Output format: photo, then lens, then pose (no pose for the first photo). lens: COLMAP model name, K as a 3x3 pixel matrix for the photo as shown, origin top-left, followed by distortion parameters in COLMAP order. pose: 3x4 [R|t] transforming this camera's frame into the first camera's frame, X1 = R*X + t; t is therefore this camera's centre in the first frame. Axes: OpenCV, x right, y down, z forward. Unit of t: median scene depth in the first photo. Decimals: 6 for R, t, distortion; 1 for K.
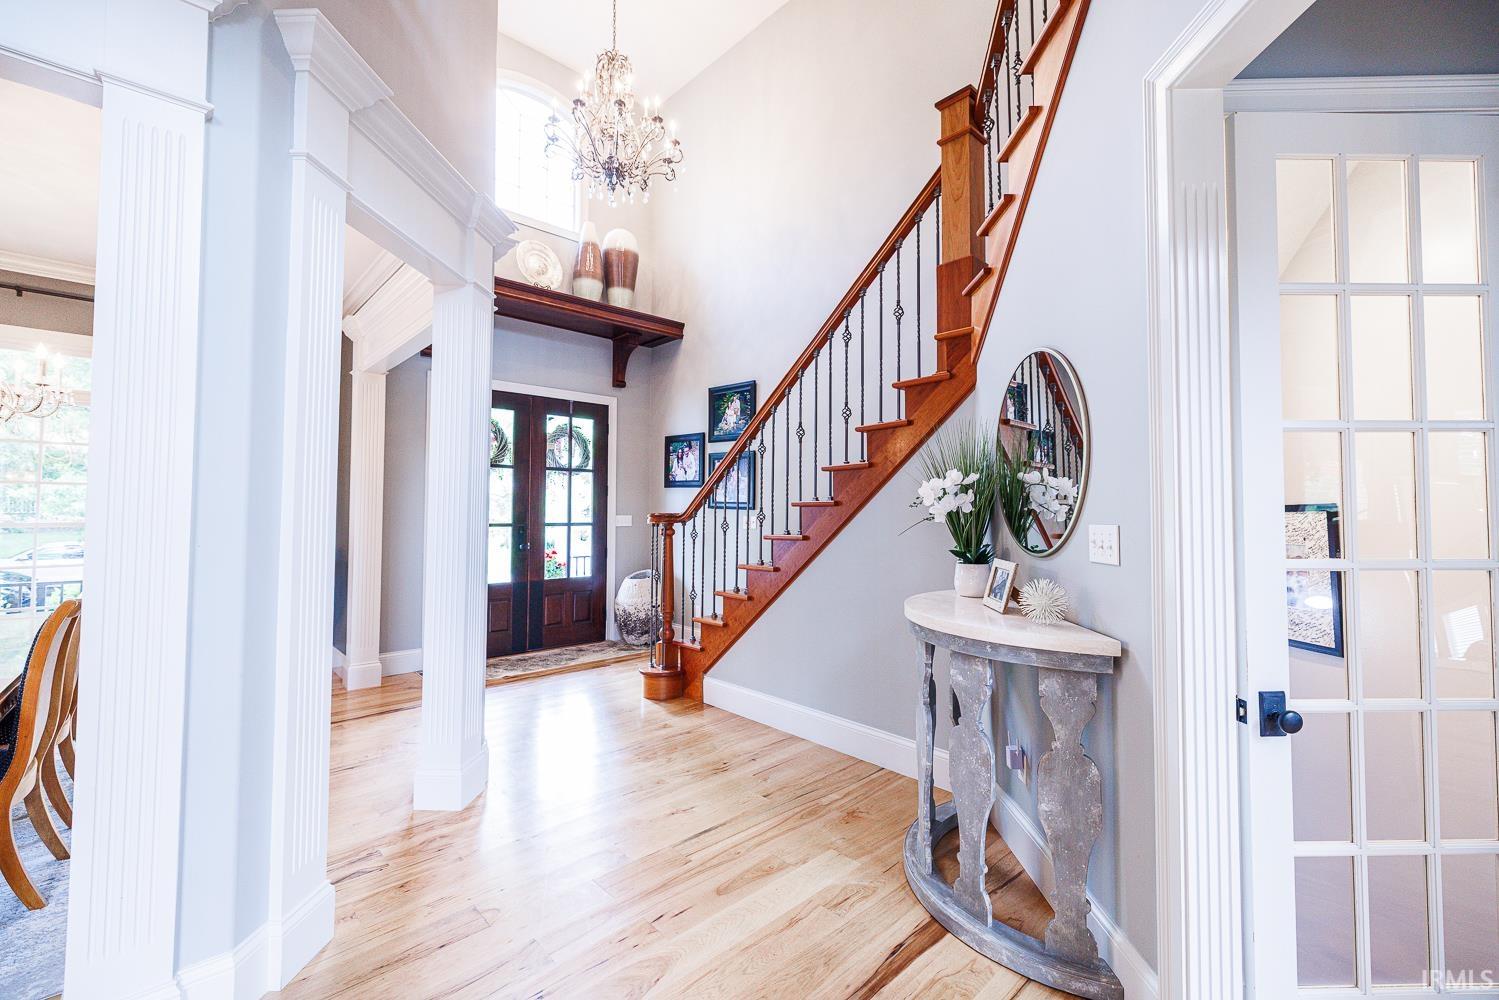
lens RADIAL K [[633.0, 0, 751.2], [0, 633.0, 497.6], [0, 0, 1]] dist [-0.001029, 0.000415]
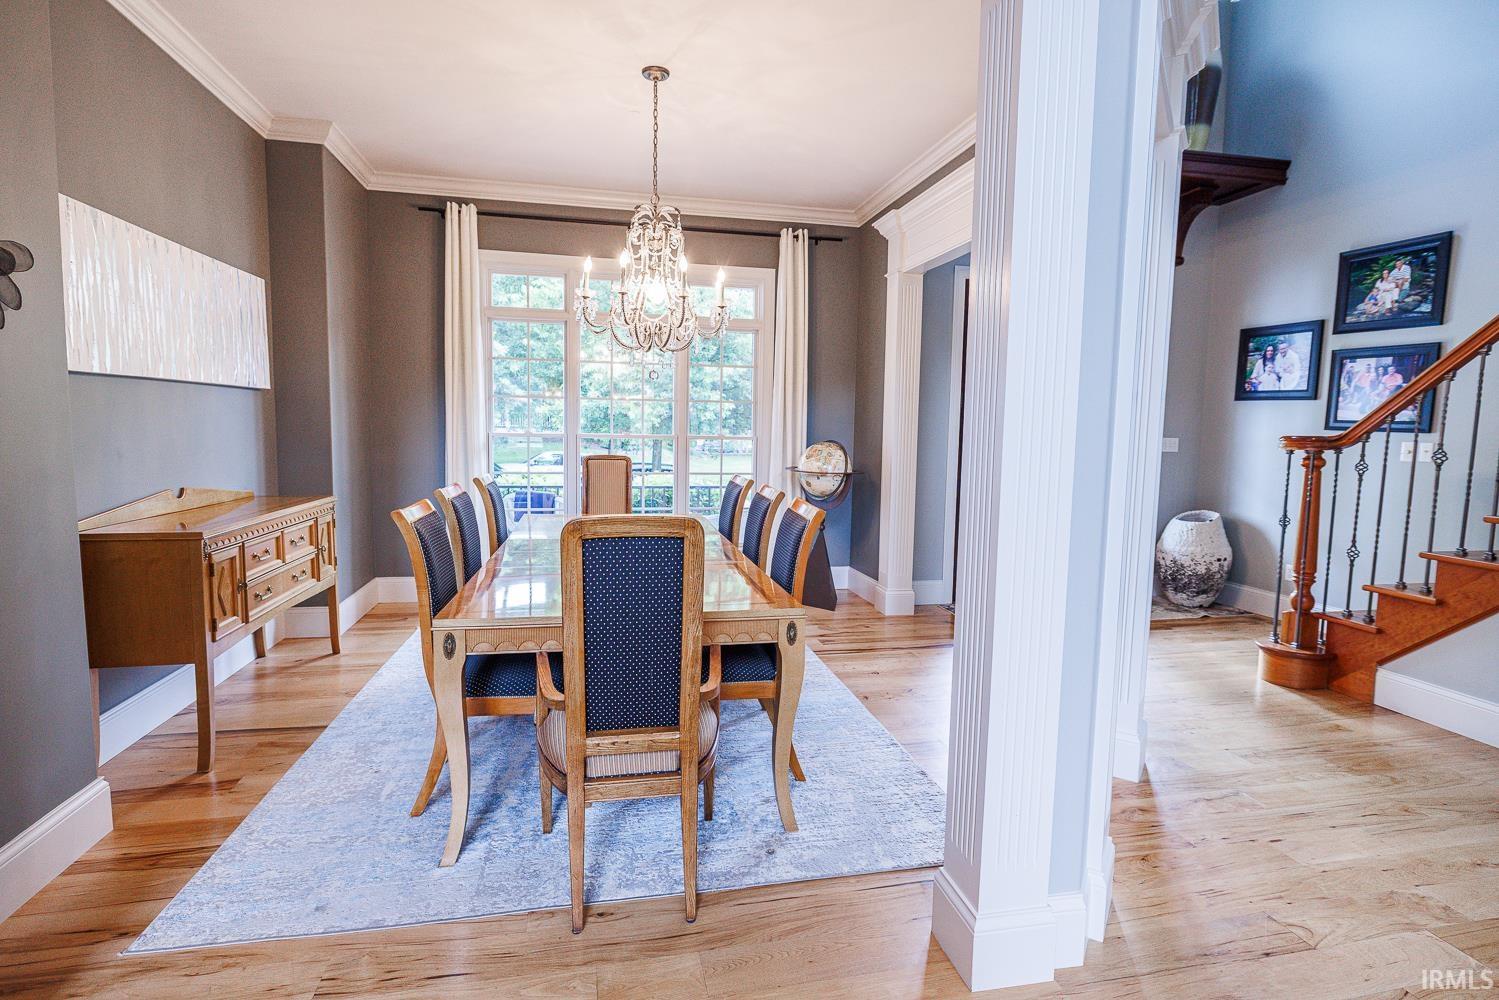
lens RADIAL K [[748.0, 0, 751.5], [0, 748.0, 497.7], [0, 0, 1]] dist [0.005523, 0.000522]
pose [[0.855807, 0.059056, -0.513914, -0.188347], [-0.002104, 0.993851, 0.110705, 0.001285], [0.517292, -0.093661, 0.850669, -0.042940]]
